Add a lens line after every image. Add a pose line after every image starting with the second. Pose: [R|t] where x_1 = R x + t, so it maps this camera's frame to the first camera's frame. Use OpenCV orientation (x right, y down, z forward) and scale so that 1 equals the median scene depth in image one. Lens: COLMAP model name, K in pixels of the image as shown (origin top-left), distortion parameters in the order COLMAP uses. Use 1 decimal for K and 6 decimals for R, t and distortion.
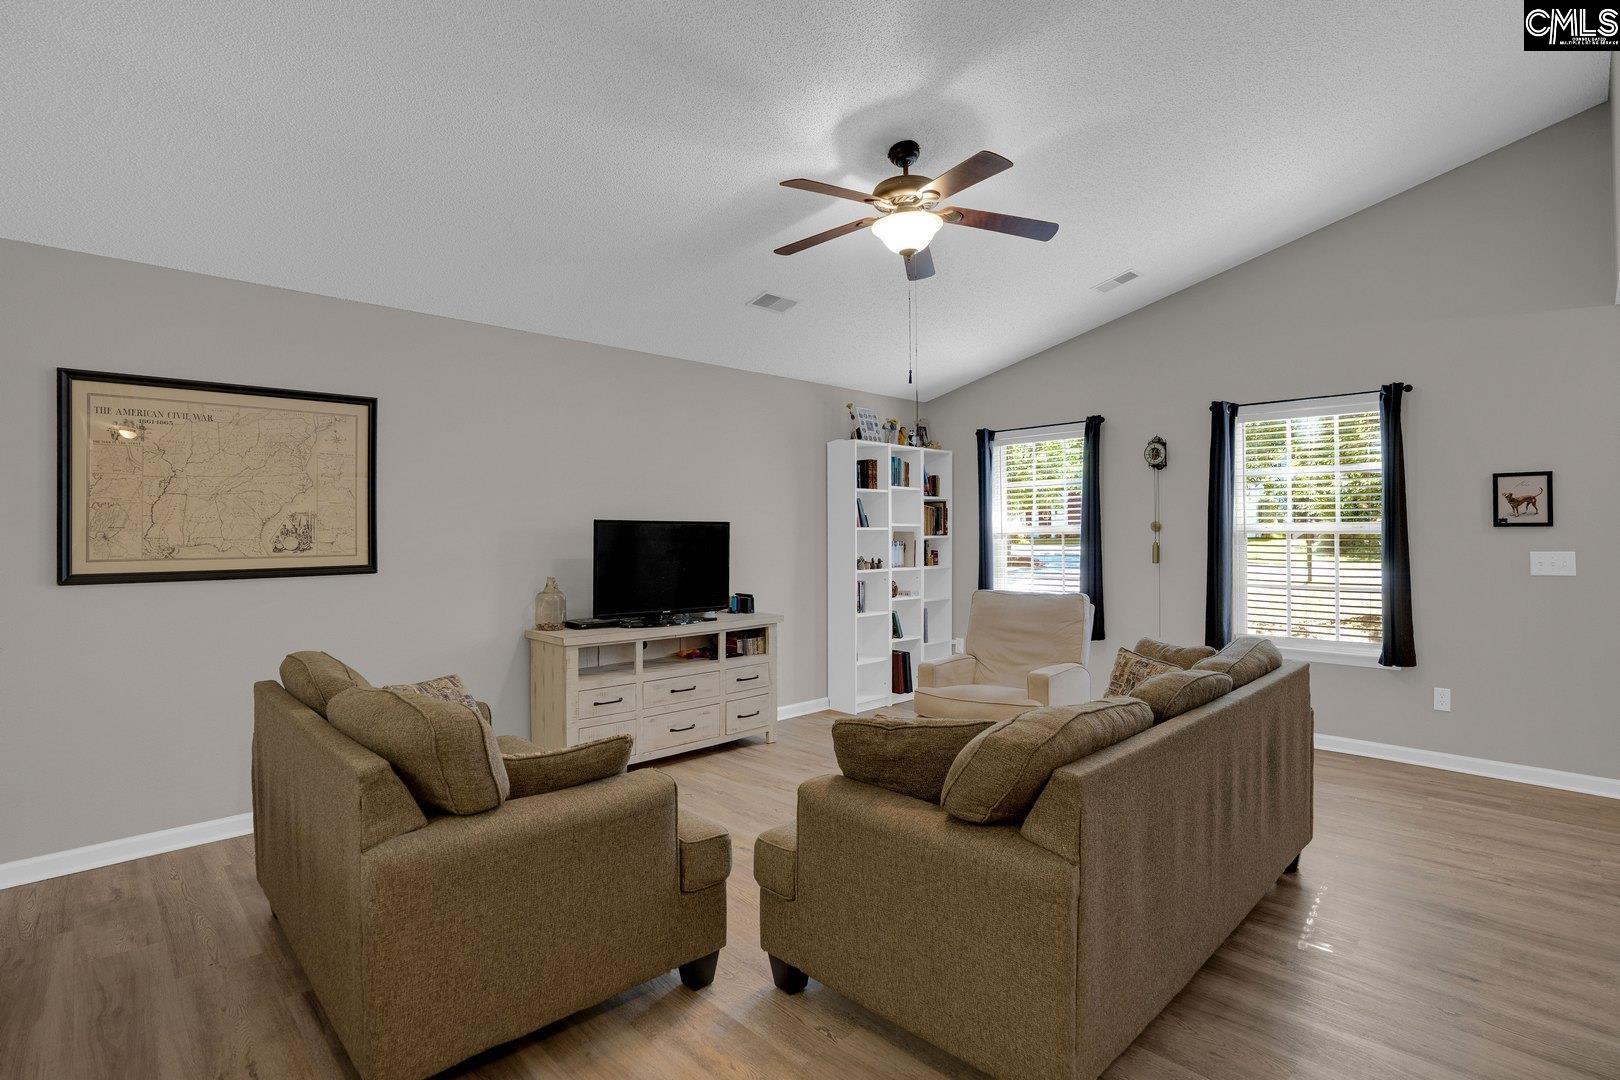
lens RADIAL K [[773.2, 0, 805.2], [0, 773.2, 533.9], [0, 0, 1]] dist [-0.058480, 0.023297]
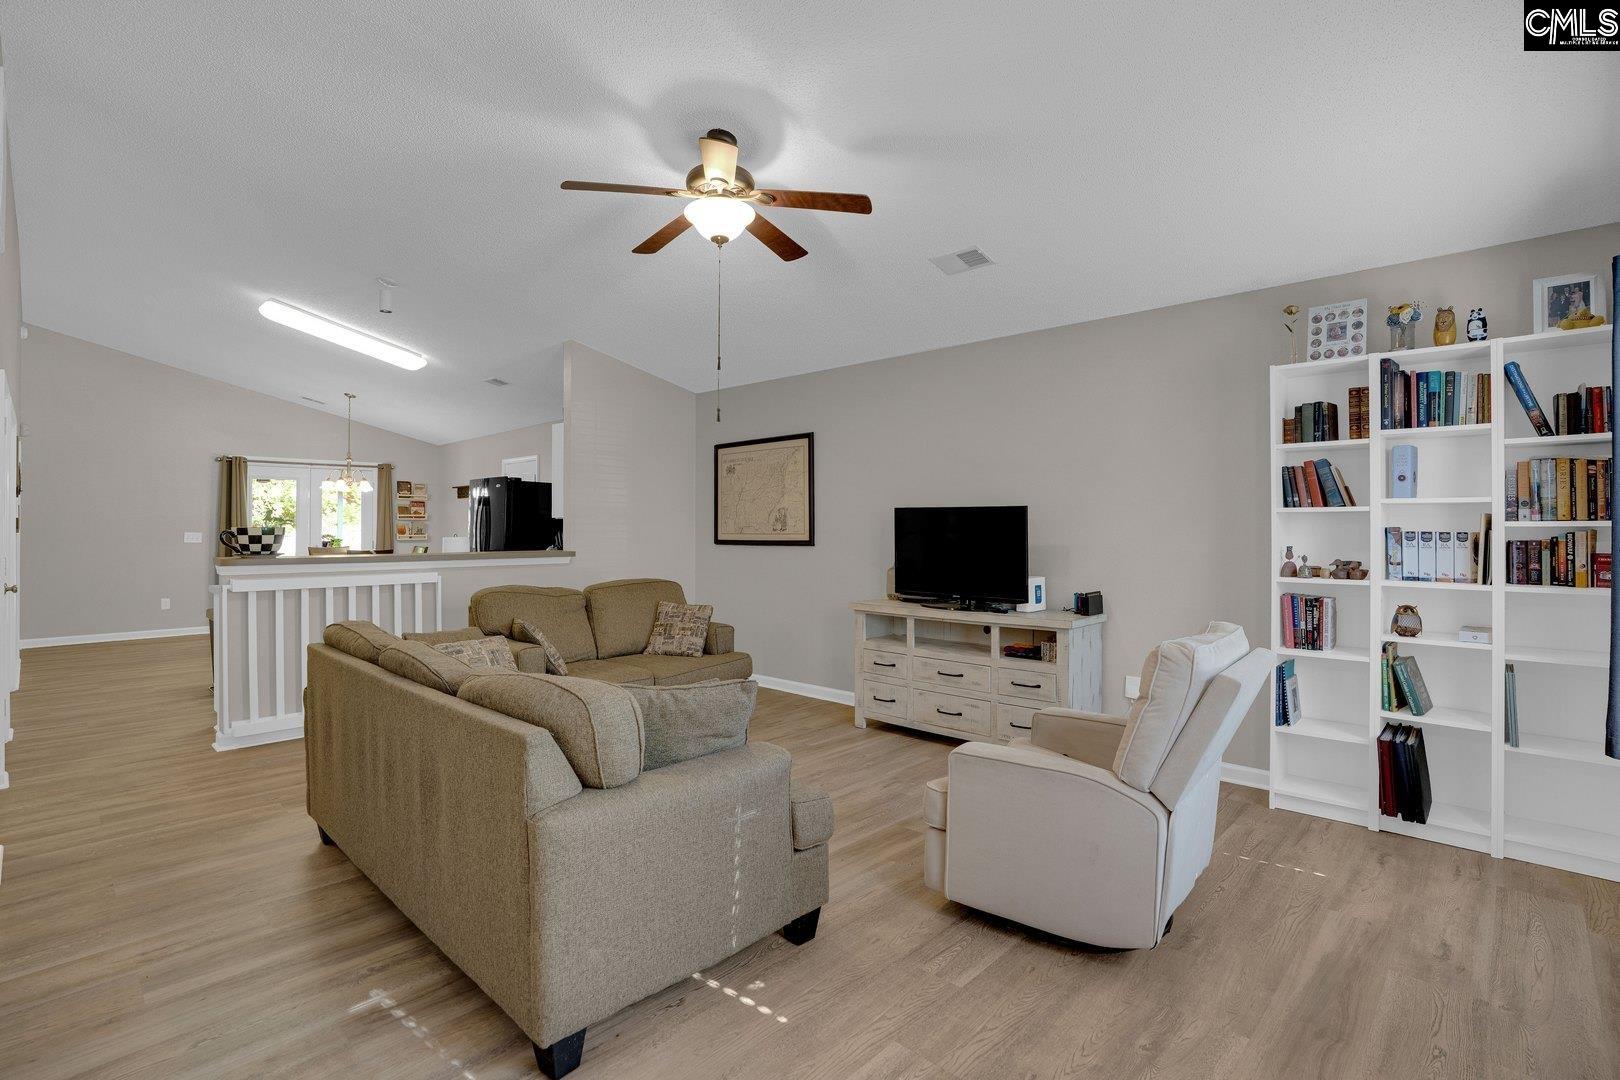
lens RADIAL K [[773.2, 0, 827.6], [0, 773.2, 528.8], [0, 0, 1]] dist [-0.058480, 0.023297]
pose [[0.065867, 0.008751, -0.997790, 0.882151], [0.004132, 0.999951, 0.009043, 0.002386], [0.997820, -0.004719, 0.065828, 0.821276]]
